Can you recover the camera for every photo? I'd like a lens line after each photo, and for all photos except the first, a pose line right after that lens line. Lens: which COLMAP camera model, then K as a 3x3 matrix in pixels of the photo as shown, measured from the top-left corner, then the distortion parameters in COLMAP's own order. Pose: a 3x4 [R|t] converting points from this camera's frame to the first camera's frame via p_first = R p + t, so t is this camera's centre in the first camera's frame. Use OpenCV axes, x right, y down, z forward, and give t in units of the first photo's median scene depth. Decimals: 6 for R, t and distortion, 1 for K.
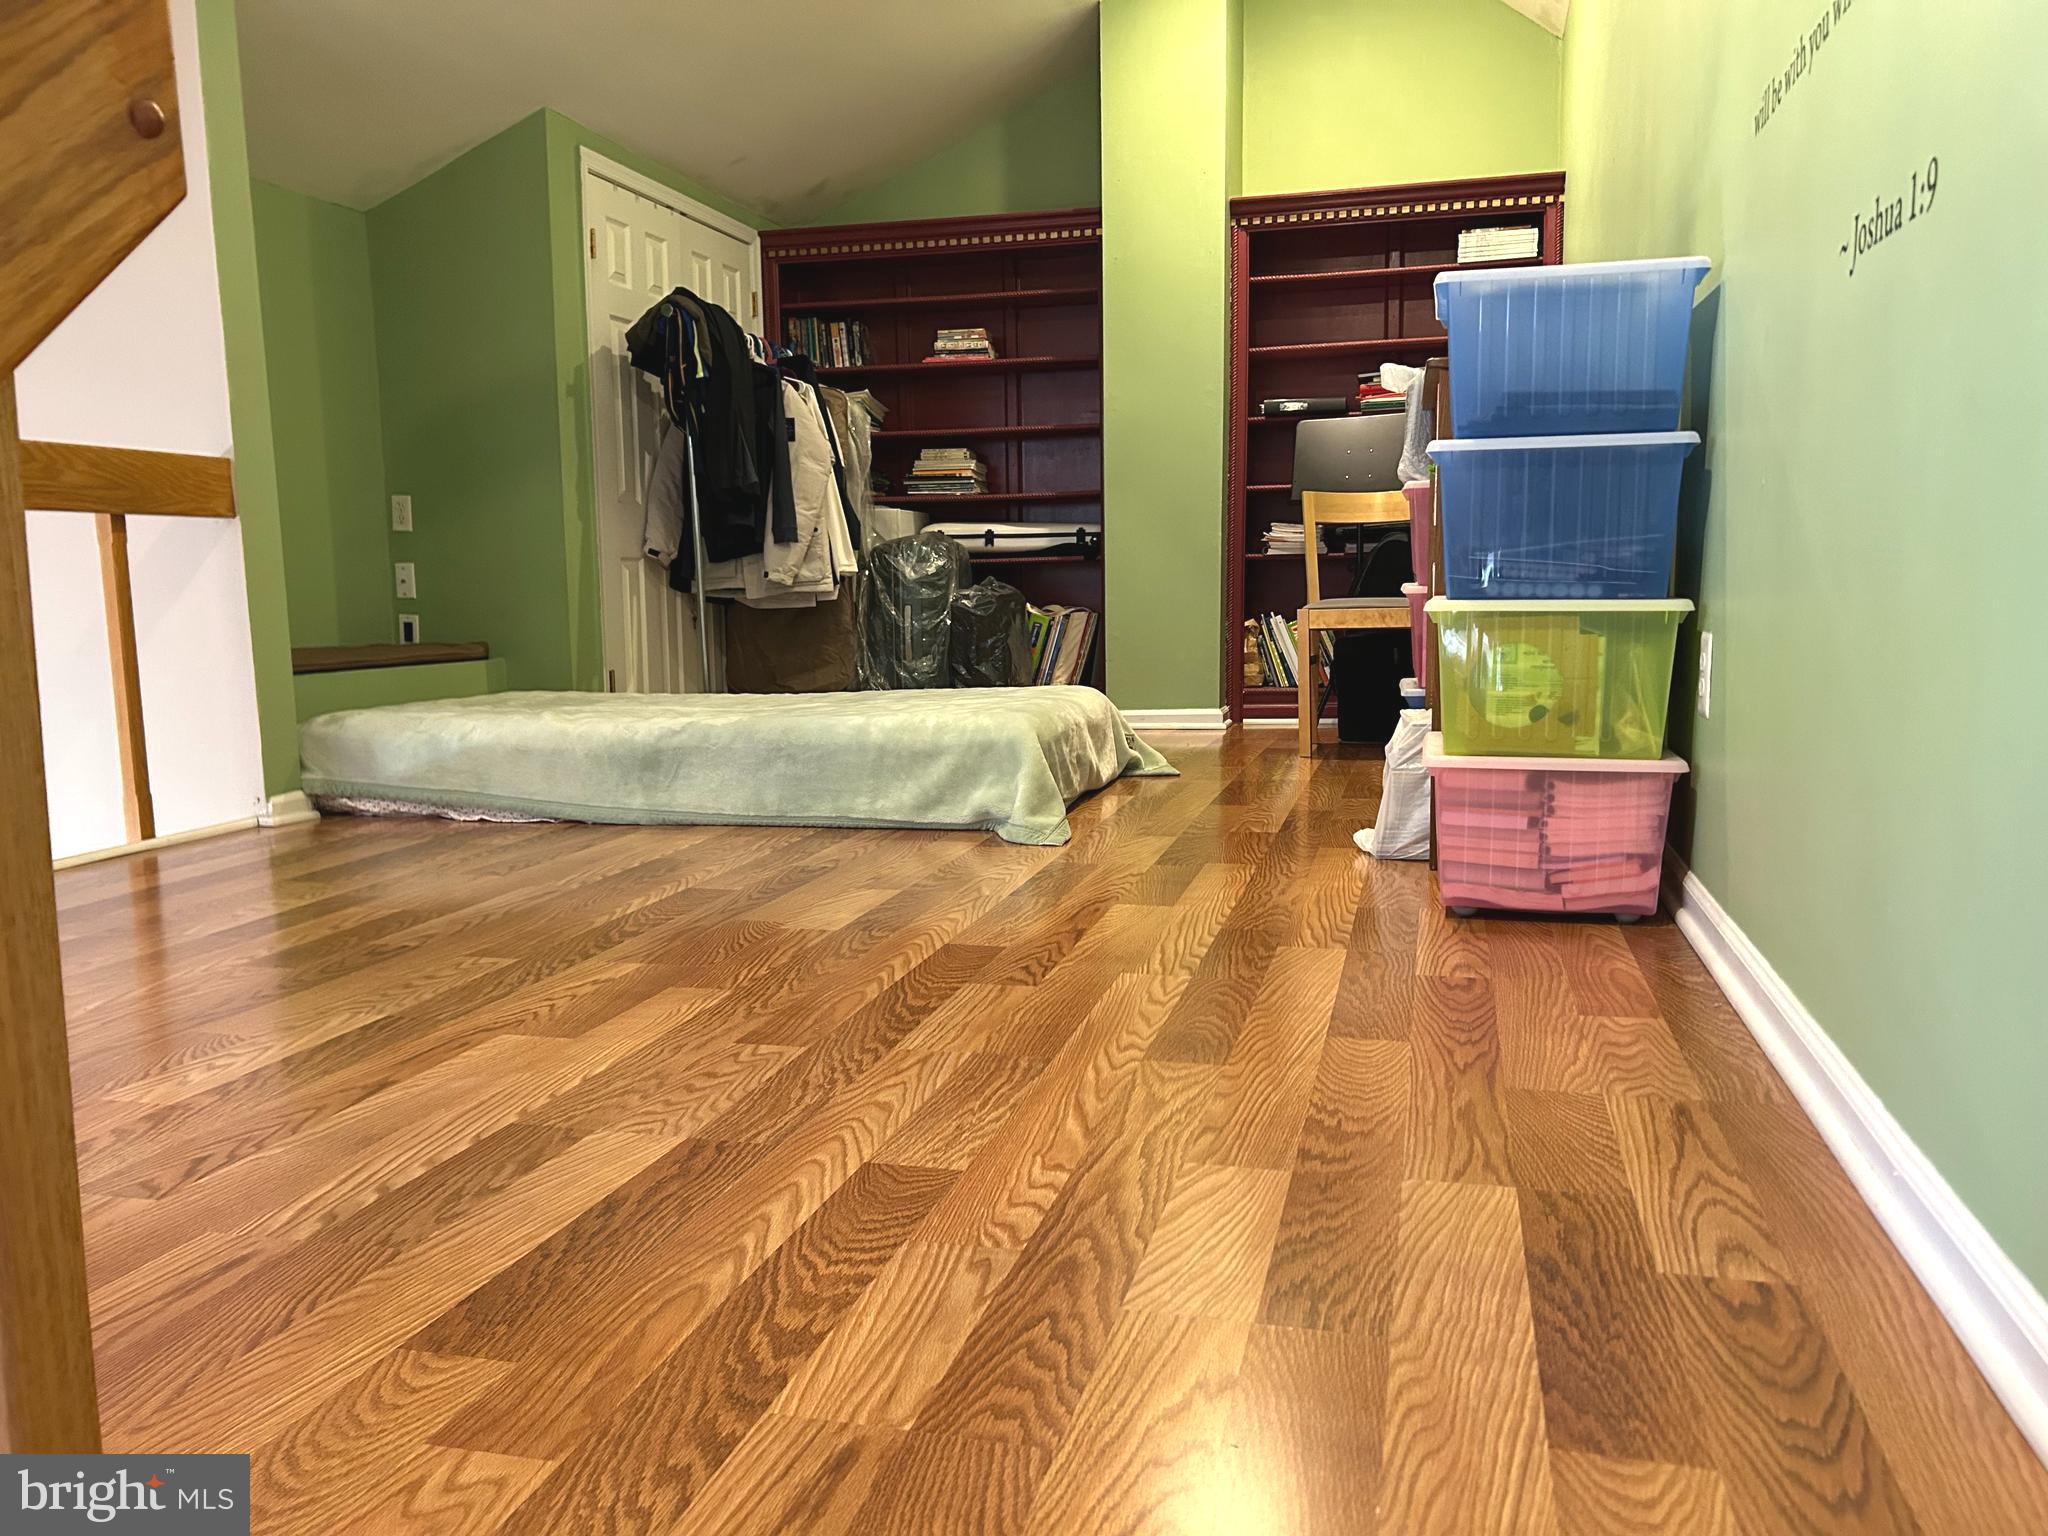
lens RADIAL K [[1535.3, 0, 1019.1], [0, 1535.3, 779.1], [0, 0, 1]] dist [0.060513, -0.068949]
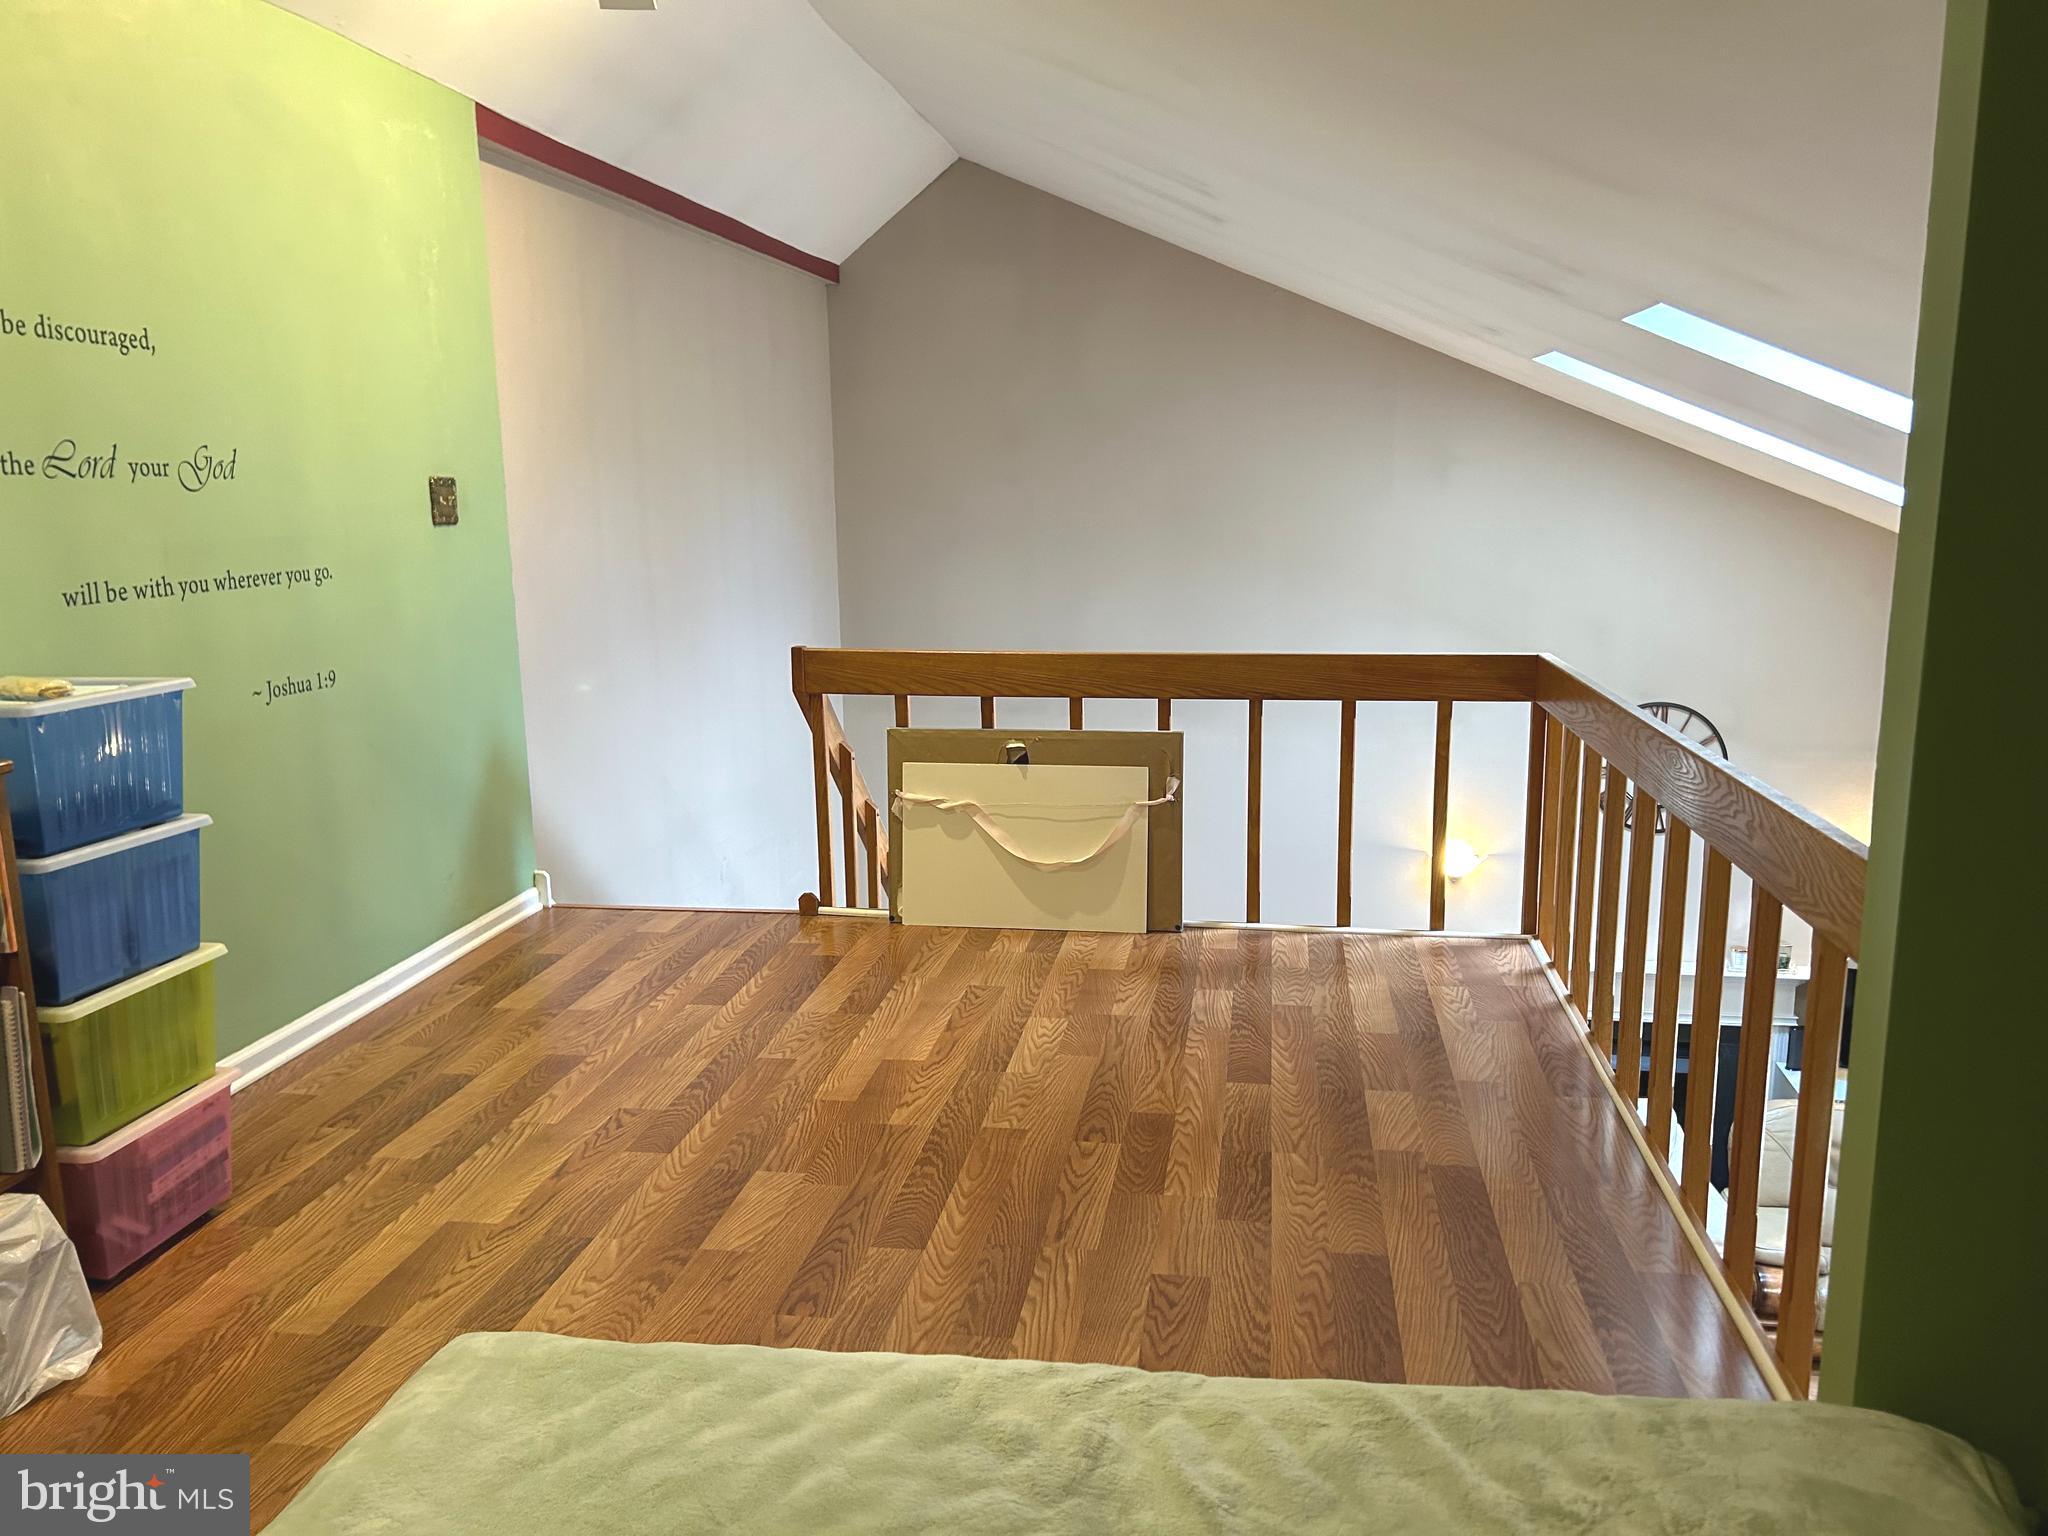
lens RADIAL K [[1535.3, 0, 1034.2], [0, 1535.3, 776.8], [0, 0, 1]] dist [0.060513, -0.068949]
pose [[-0.993192, 0.048732, -0.105804, -0.311317], [0.012575, 0.947833, 0.318518, -0.822643], [0.115806, 0.315019, -0.941993, 2.906432]]
